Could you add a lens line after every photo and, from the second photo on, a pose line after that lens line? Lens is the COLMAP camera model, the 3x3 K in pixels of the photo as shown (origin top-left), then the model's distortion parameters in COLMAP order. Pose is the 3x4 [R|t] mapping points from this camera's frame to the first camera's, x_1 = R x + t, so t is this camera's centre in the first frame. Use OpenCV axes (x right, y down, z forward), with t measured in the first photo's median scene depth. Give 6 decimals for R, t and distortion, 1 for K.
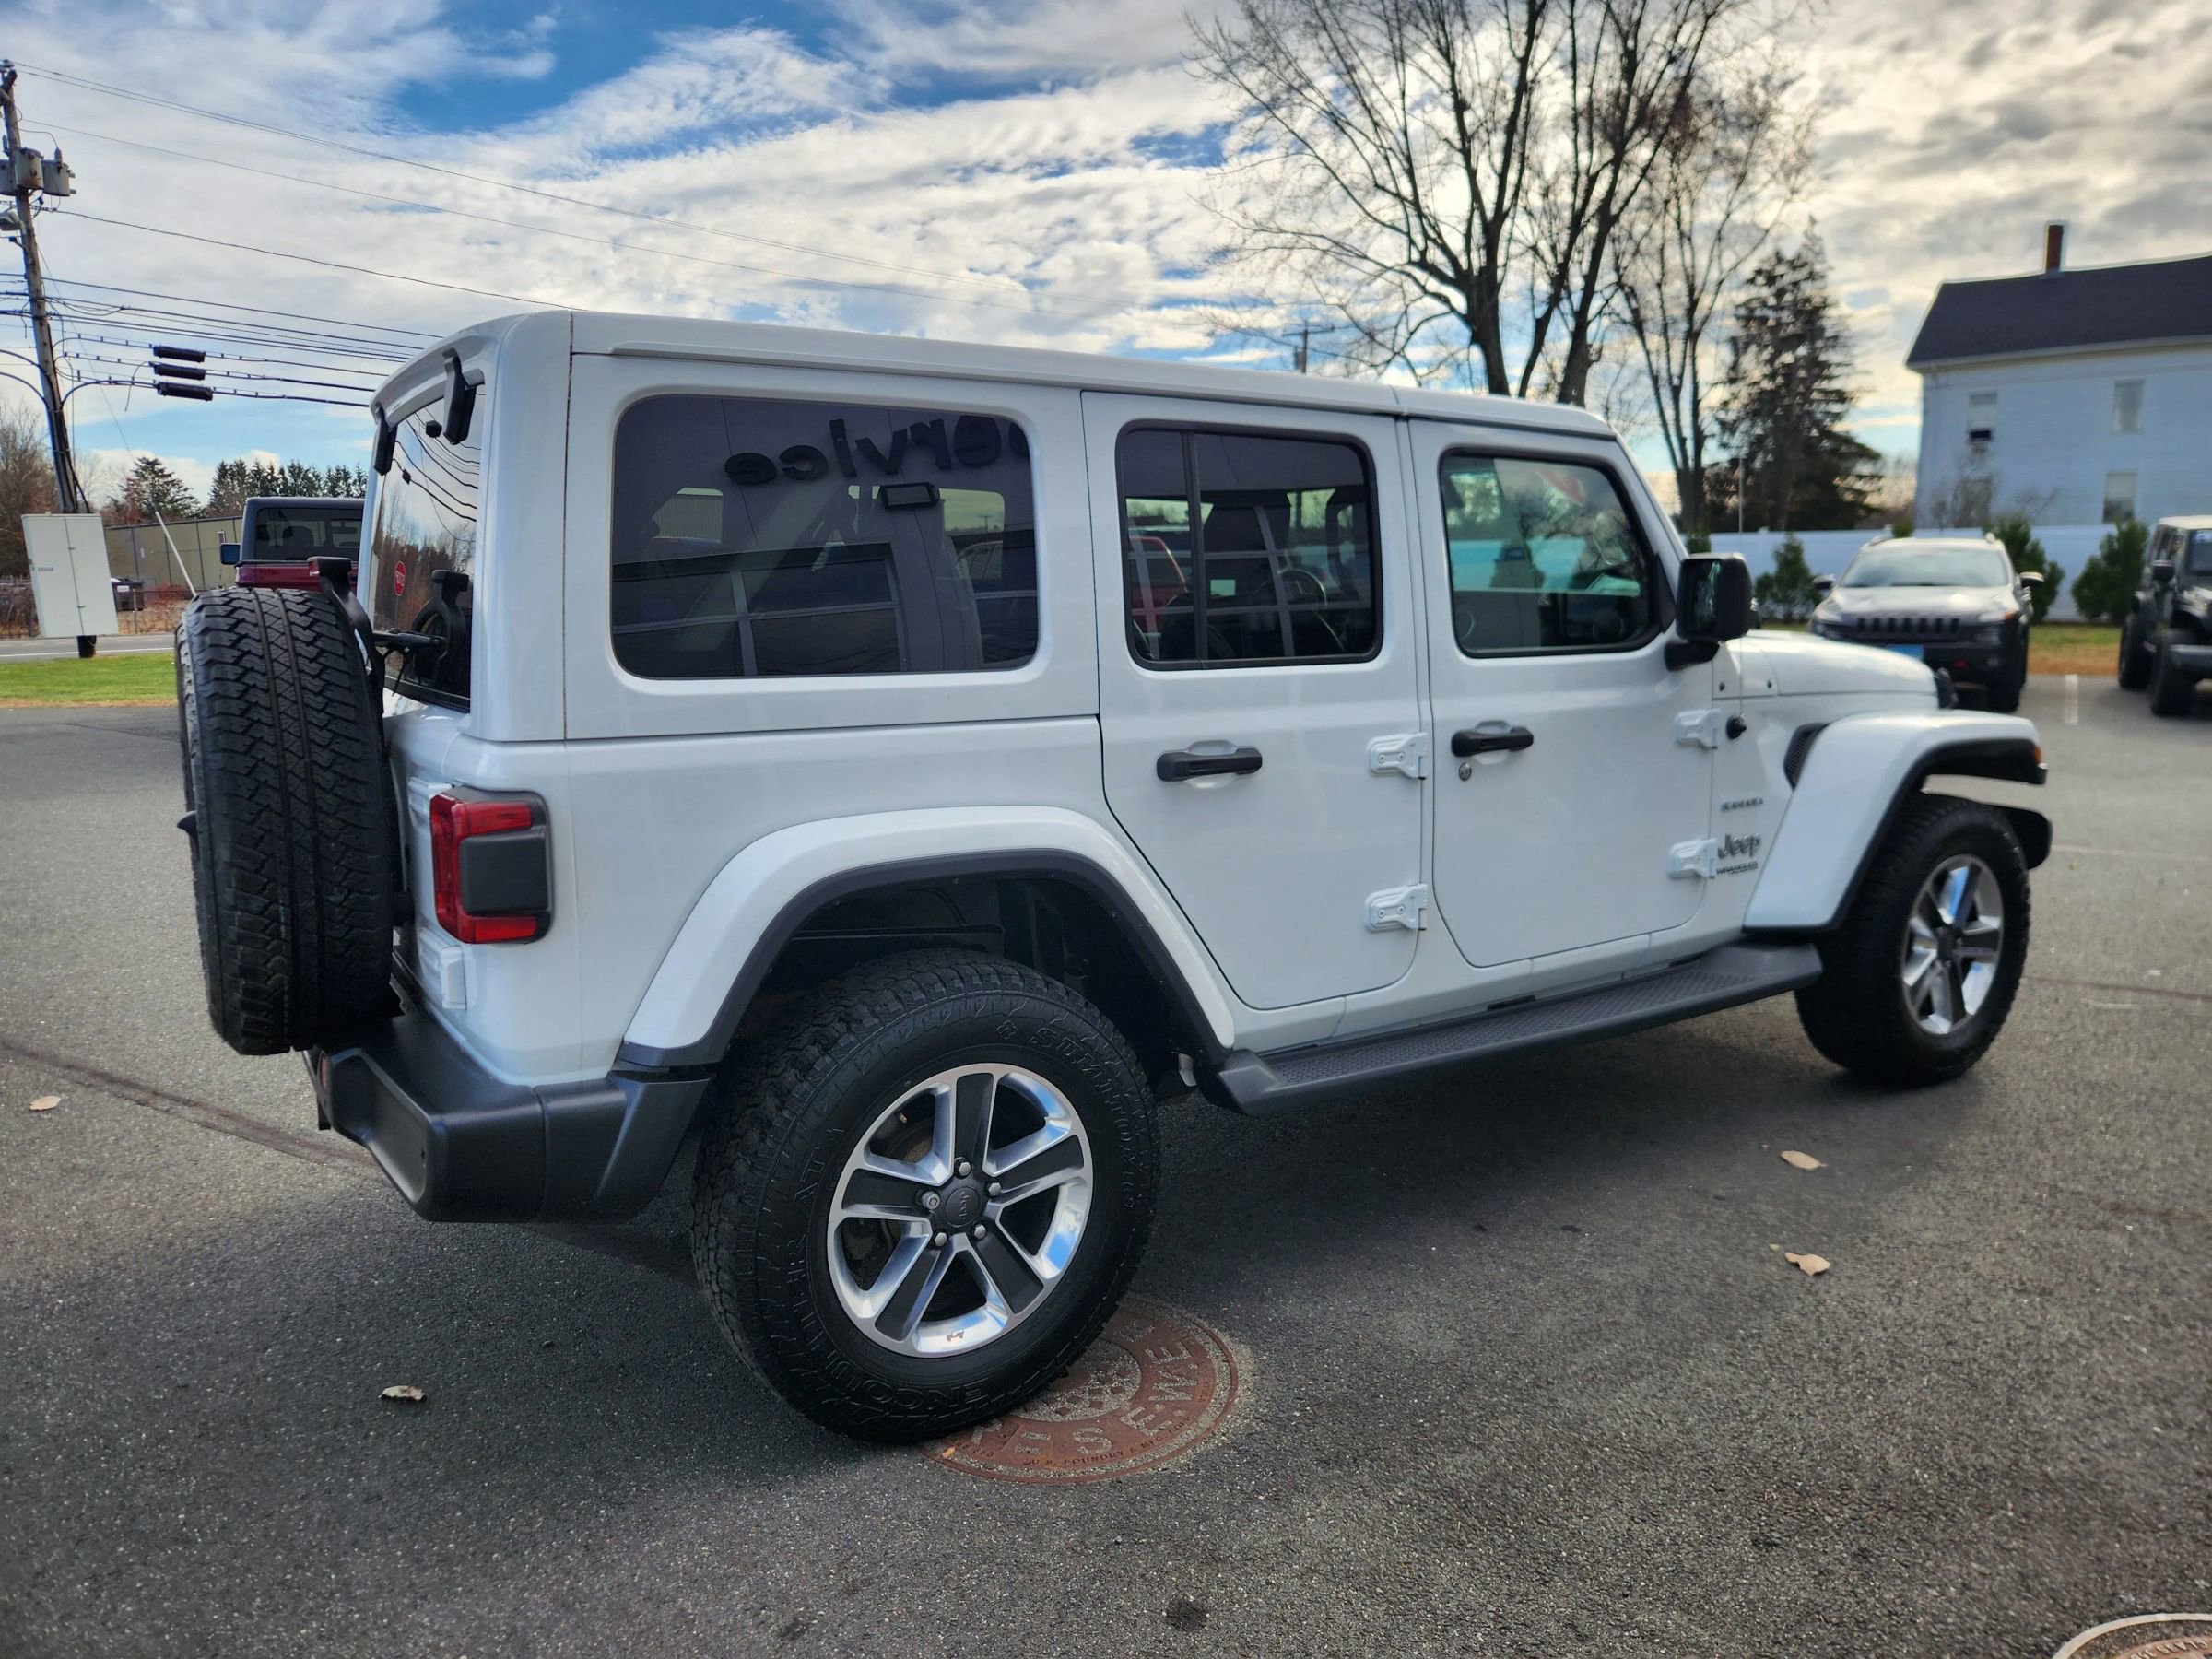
lens RADIAL K [[1482.4, 0, 1095.2], [0, 1482.4, 833.6], [0, 0, 1]] dist [0.061733, -0.047464]
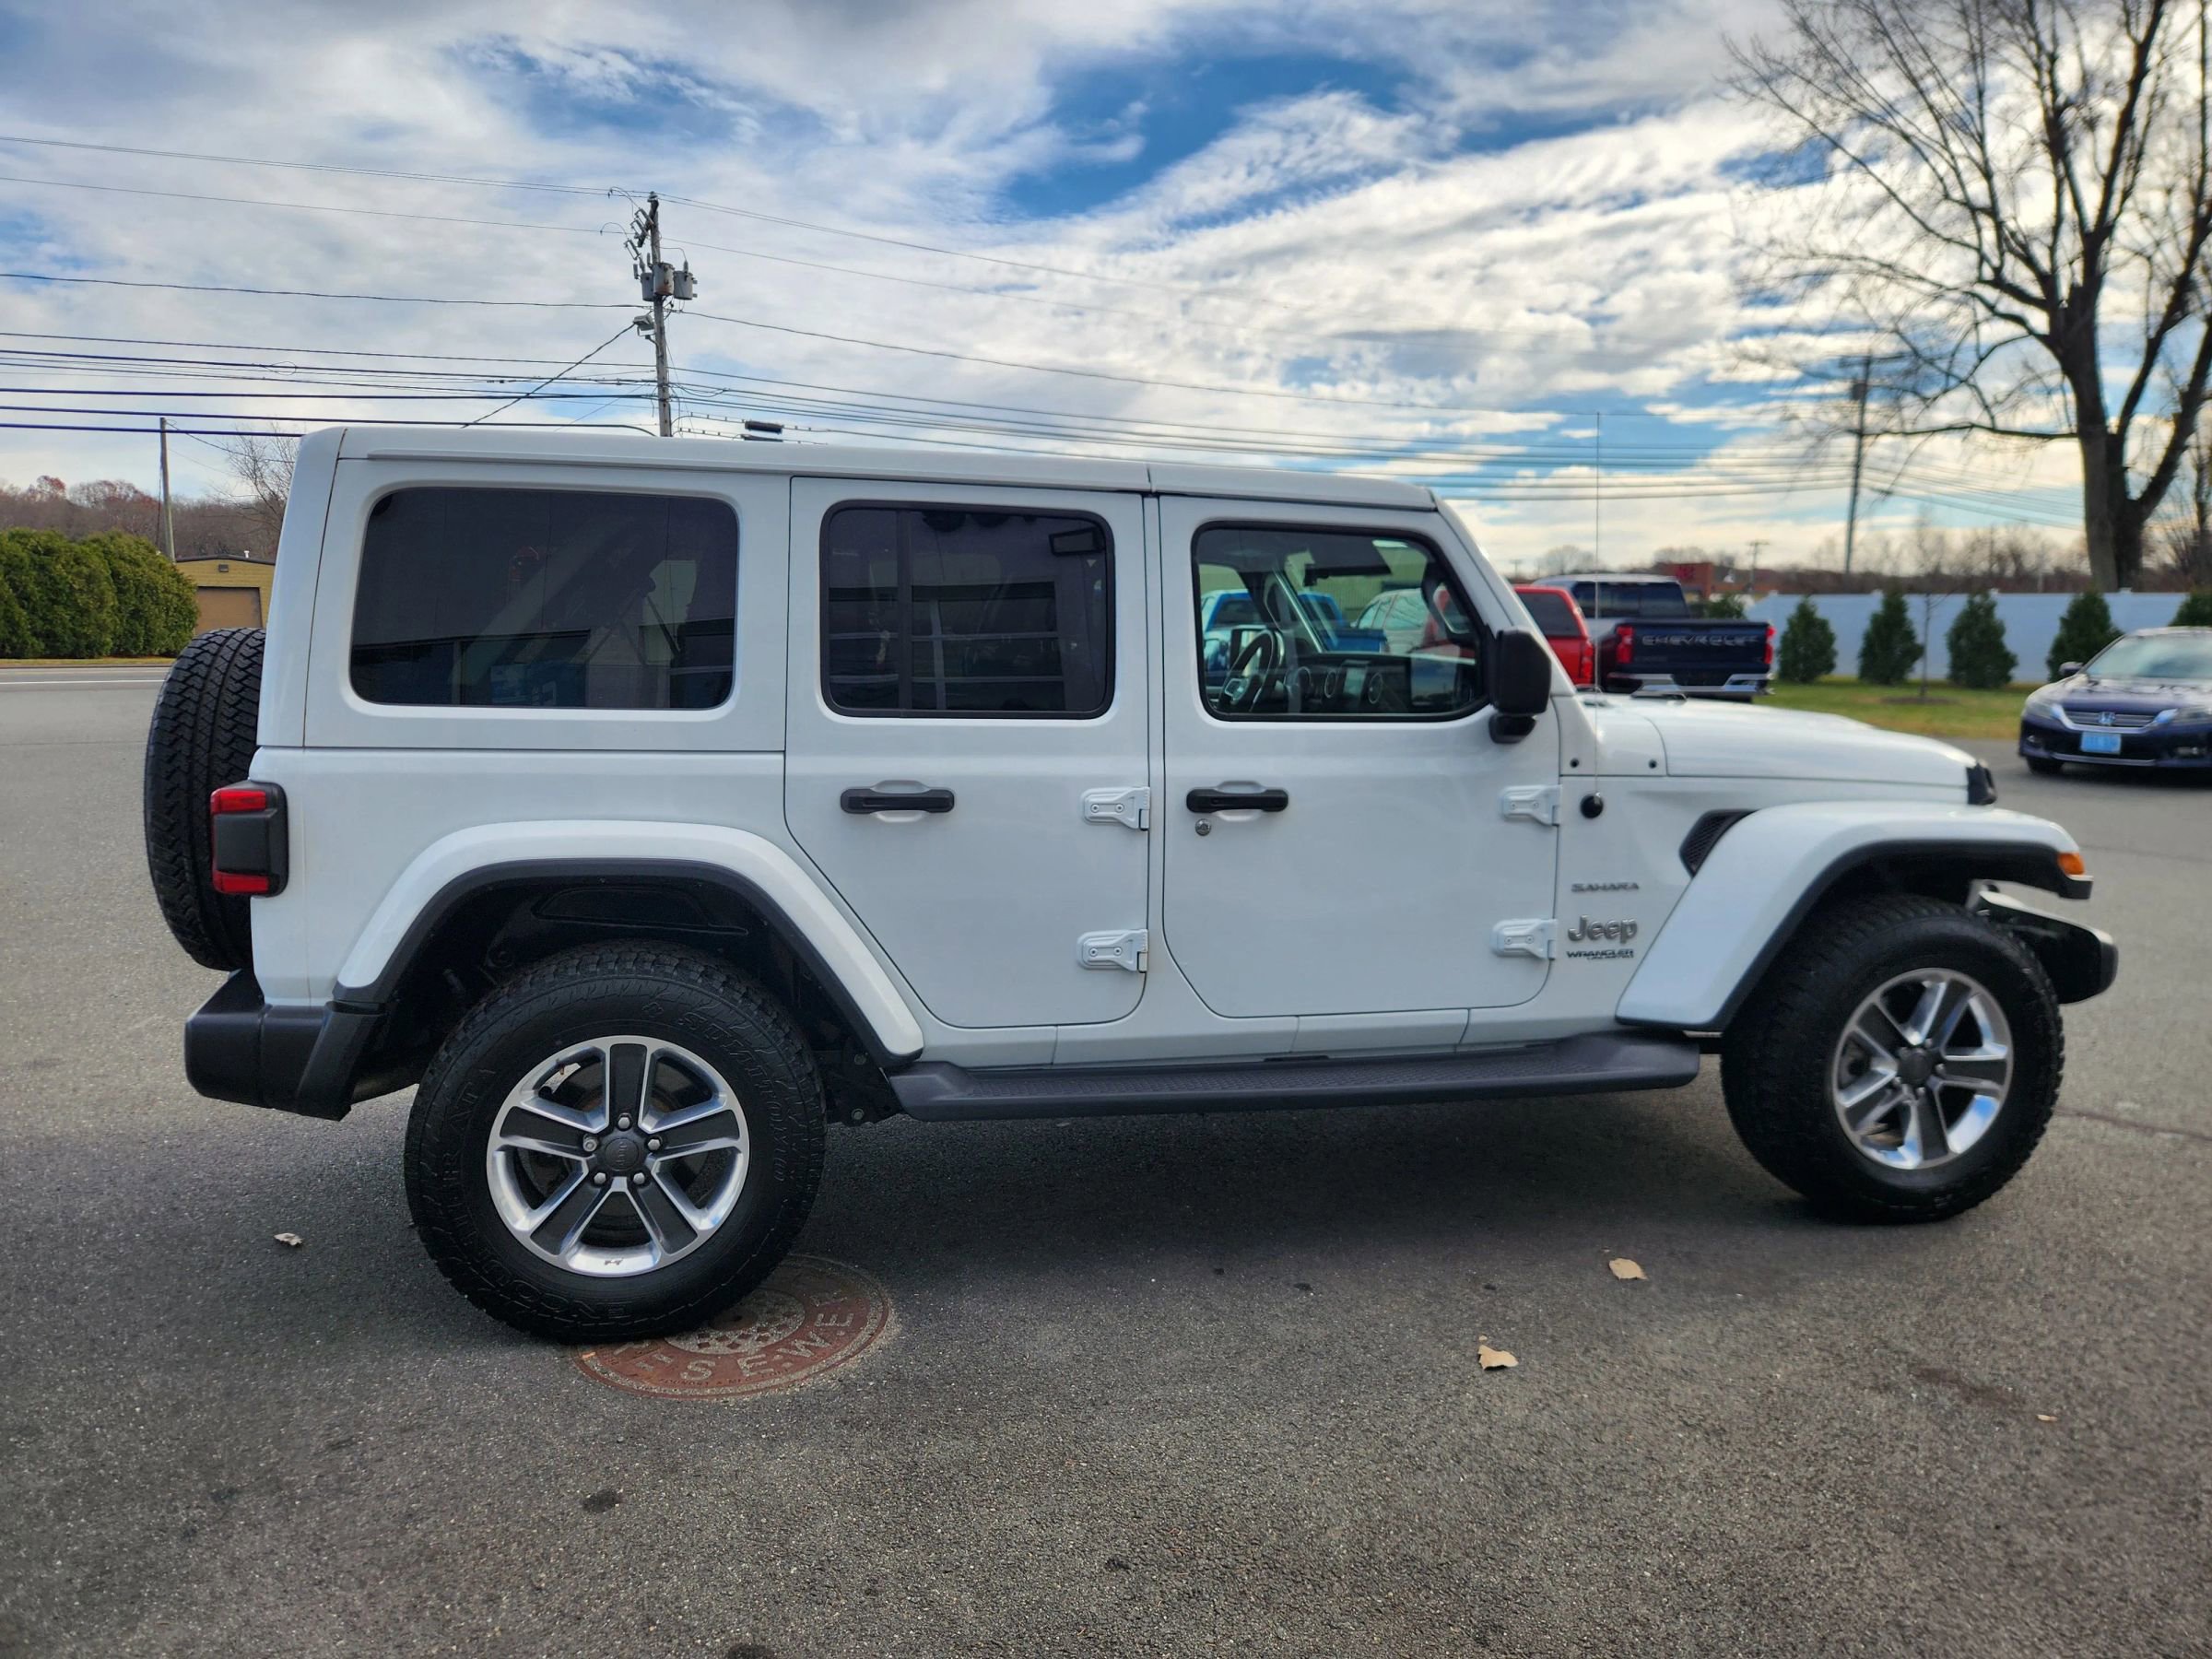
lens RADIAL K [[1478.0, 0, 1082.6], [0, 1478.0, 830.7], [0, 0, 1]] dist [0.069589, -0.061010]
pose [[0.935867, 0.069763, -0.345378, 0.060260], [-0.080267, 0.996642, -0.016186, -0.001772], [0.343089, 0.042871, 0.938324, -0.000972]]
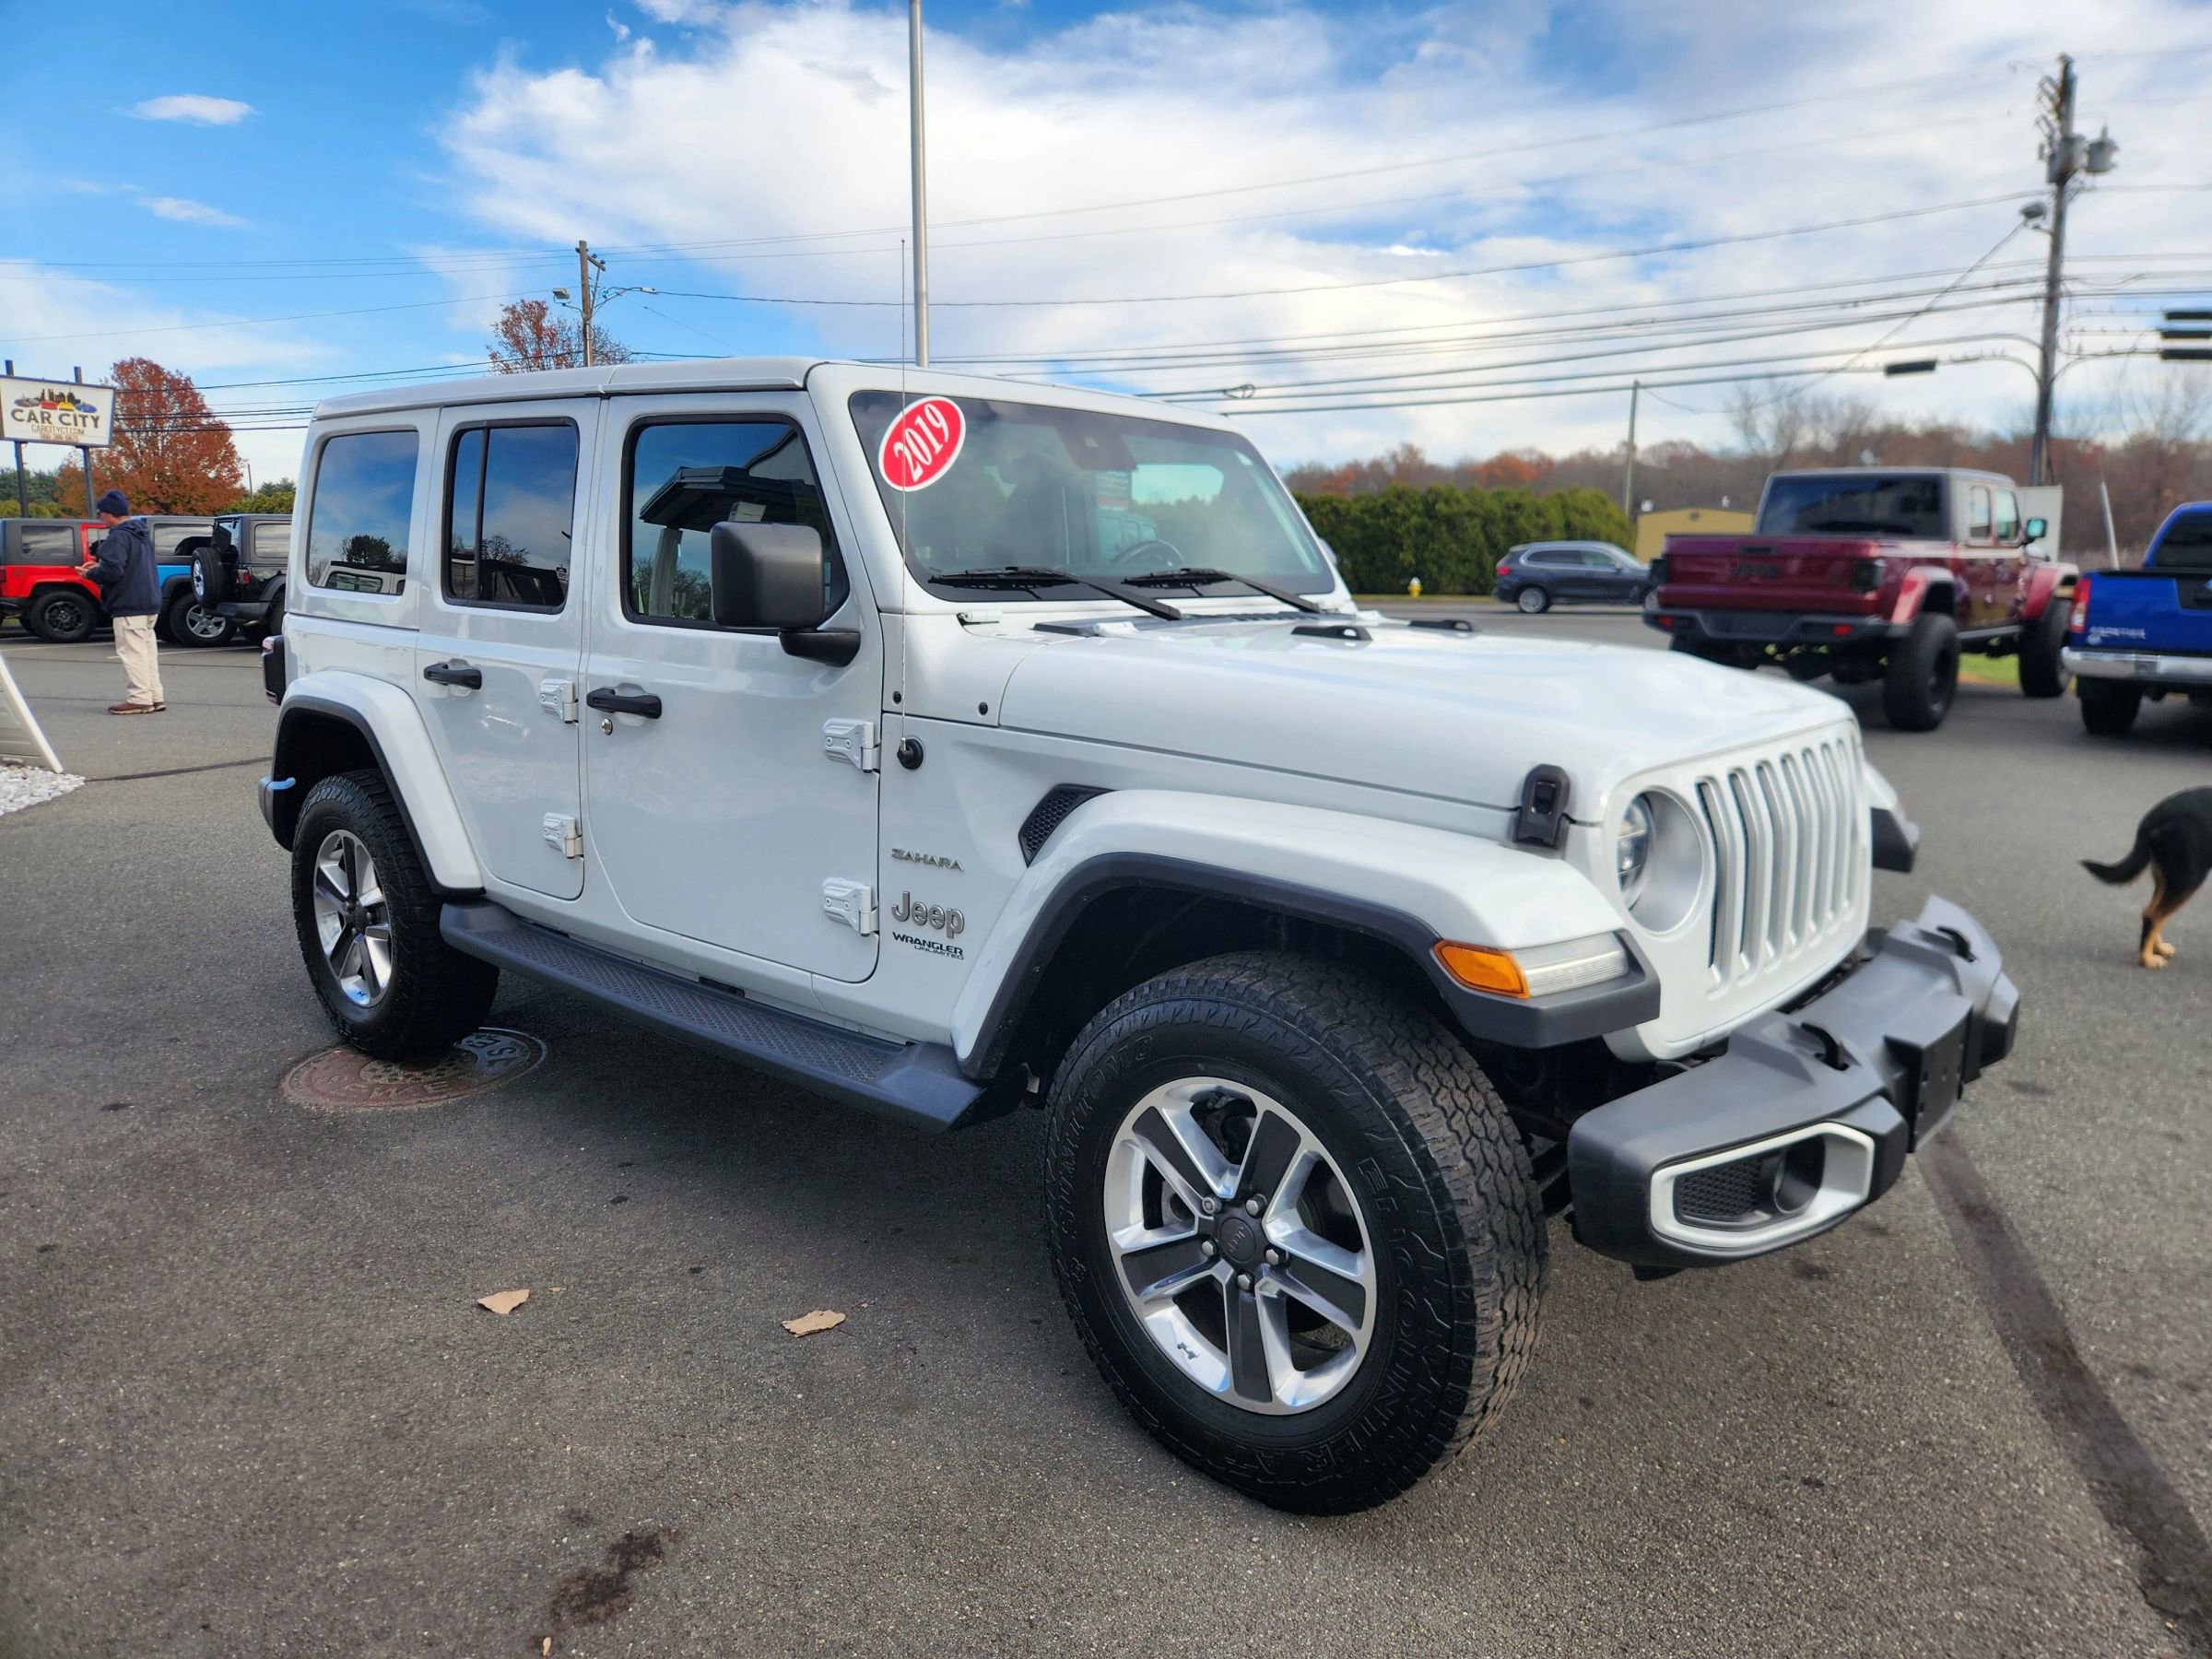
lens RADIAL K [[1466.8, 0, 1109.5], [0, 1466.8, 817.8], [0, 0, 1]] dist [0.070561, -0.063102]
pose [[0.283008, 0.183458, -0.941408, 0.154627], [-0.174722, 0.974973, 0.137474, -0.021159], [0.943069, 0.125578, 0.307980, 0.116114]]
